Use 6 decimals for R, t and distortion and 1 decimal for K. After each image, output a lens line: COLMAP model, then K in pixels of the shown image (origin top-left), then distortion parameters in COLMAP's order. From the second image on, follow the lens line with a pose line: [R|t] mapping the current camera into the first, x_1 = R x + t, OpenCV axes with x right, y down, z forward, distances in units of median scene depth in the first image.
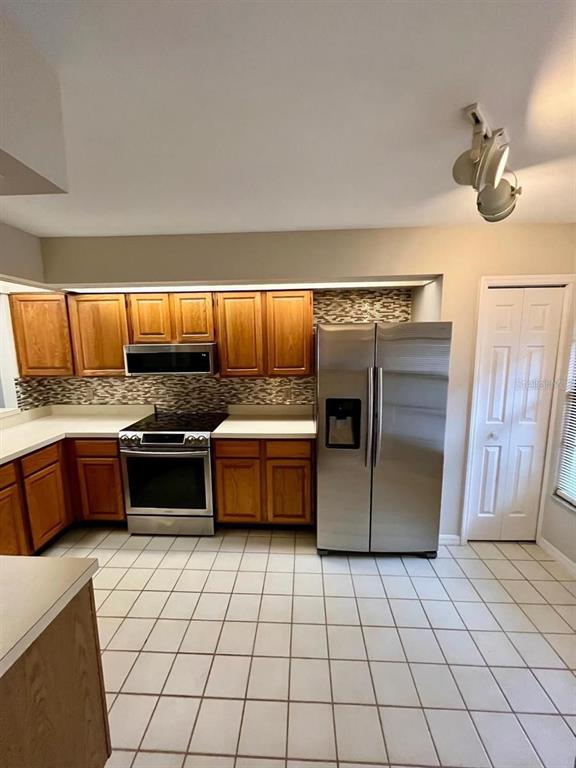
lens RADIAL K [[312.4, 0, 286.4], [0, 312.4, 382.6], [0, 0, 1]] dist [-0.004503, -0.000052]
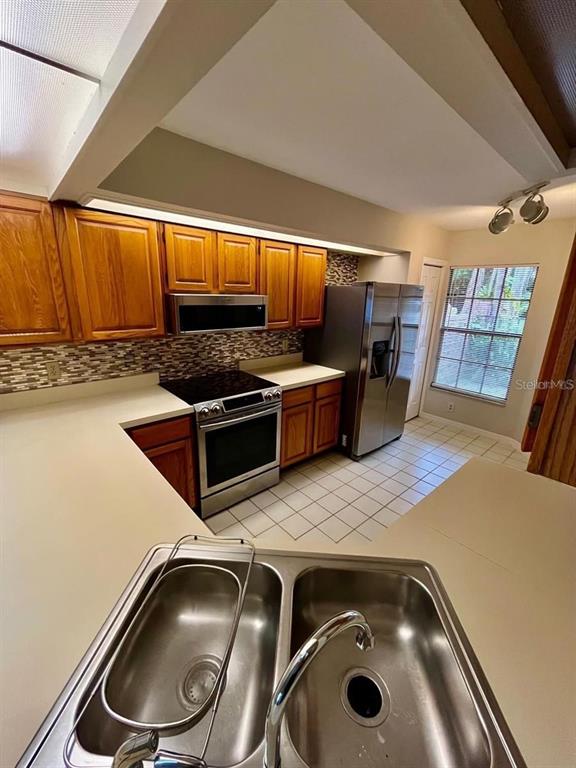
lens RADIAL K [[312.4, 0, 283.7], [0, 312.4, 383.5], [0, 0, 1]] dist [-0.004503, -0.000052]
pose [[0.720152, -0.164716, 0.673981, -0.822039], [0.060633, 0.982635, 0.175363, -0.023395], [-0.691162, -0.085422, 0.717633, 0.239330]]
